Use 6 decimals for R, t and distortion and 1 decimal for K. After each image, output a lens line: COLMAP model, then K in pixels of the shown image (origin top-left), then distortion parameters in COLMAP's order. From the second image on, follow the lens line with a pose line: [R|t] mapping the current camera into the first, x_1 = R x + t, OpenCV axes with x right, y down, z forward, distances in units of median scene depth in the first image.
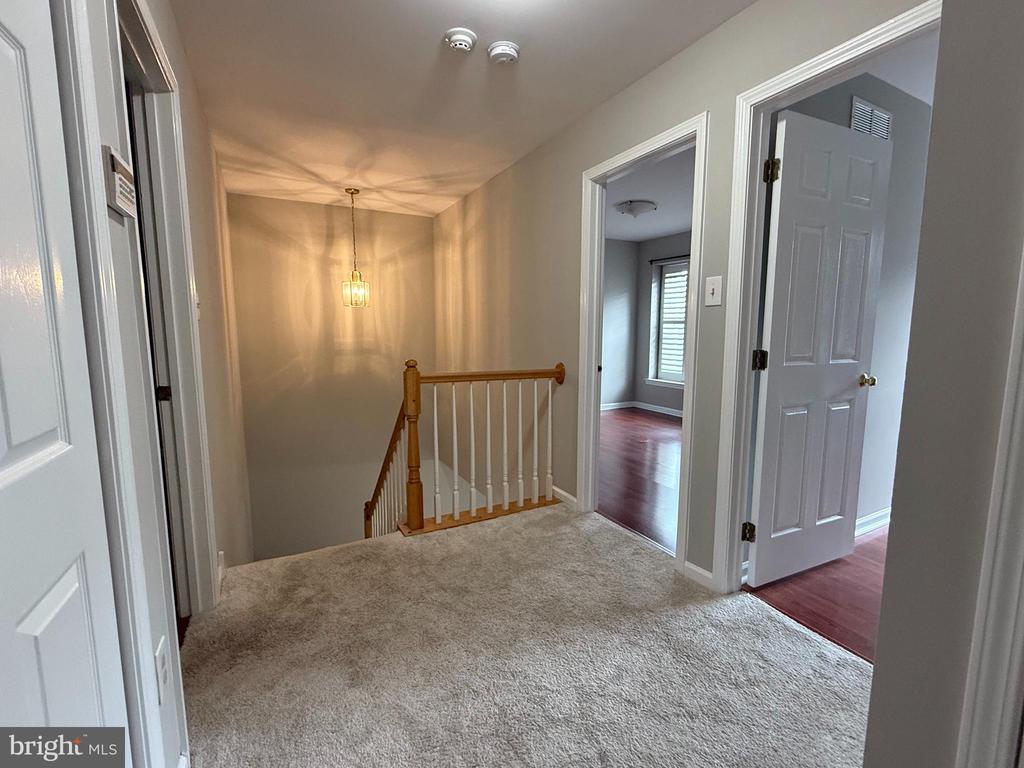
lens RADIAL K [[449.0, 0, 512.7], [0, 449.0, 383.3], [0, 0, 1]] dist [0.001128, 0.000312]
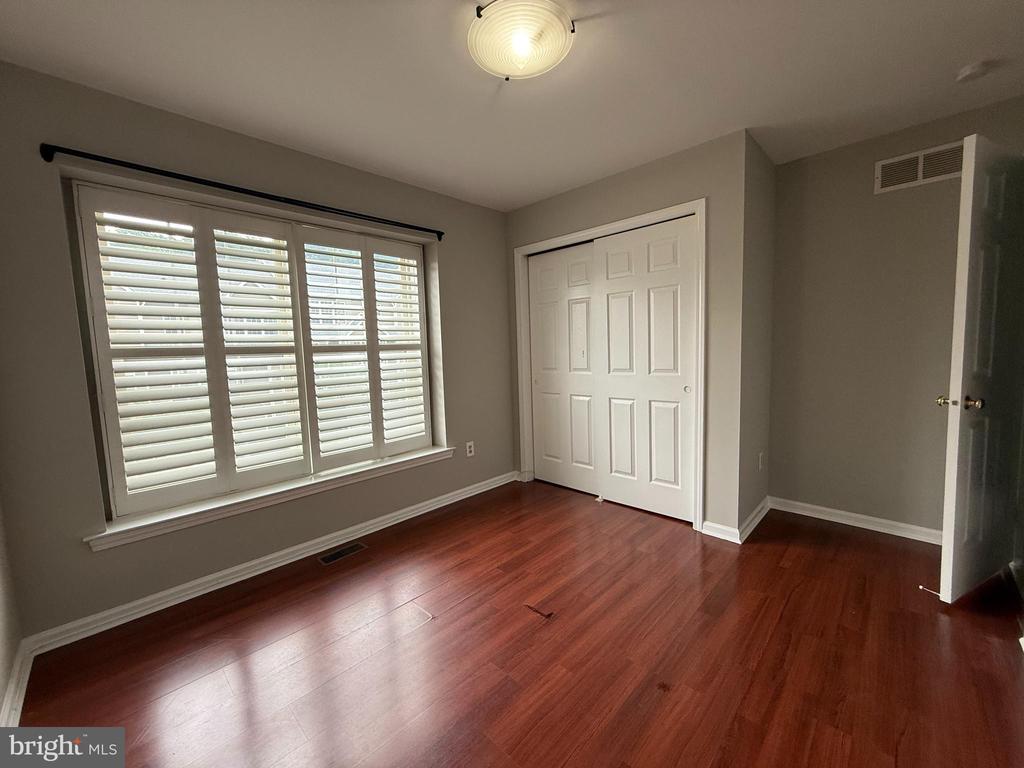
lens RADIAL K [[405.4, 0, 513.0], [0, 405.4, 383.3], [0, 0, 1]] dist [-0.003341, -0.000487]
pose [[-0.311075, -0.072310, 0.947630, -0.036649], [0.144968, 0.981823, 0.122507, -0.083560], [-0.939264, 0.175485, -0.294938, 0.629474]]
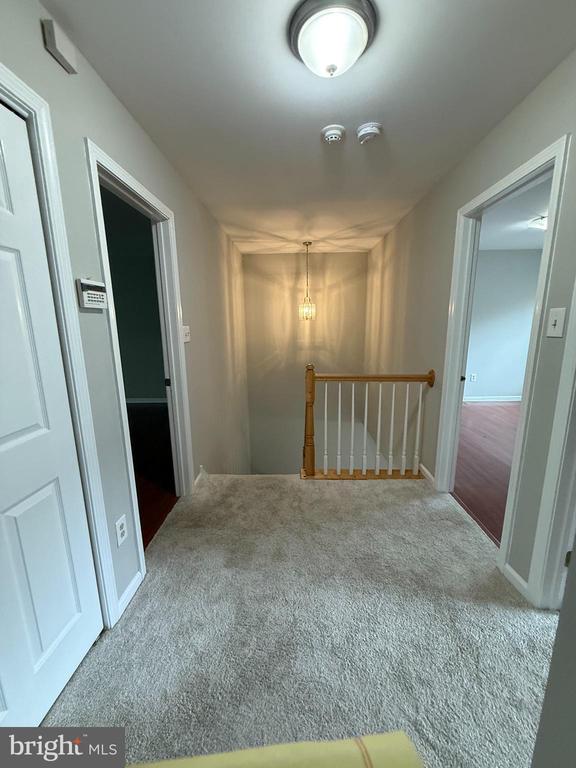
lens RADIAL K [[304.0, 0, 289.8], [0, 304.0, 382.7], [0, 0, 1]] dist [-0.003341, -0.000487]
pose [[0.871073, 0.085443, -0.483664, 0.184647], [-0.048407, 0.994893, 0.088575, -0.070838], [0.488761, -0.053743, 0.870761, 0.078931]]
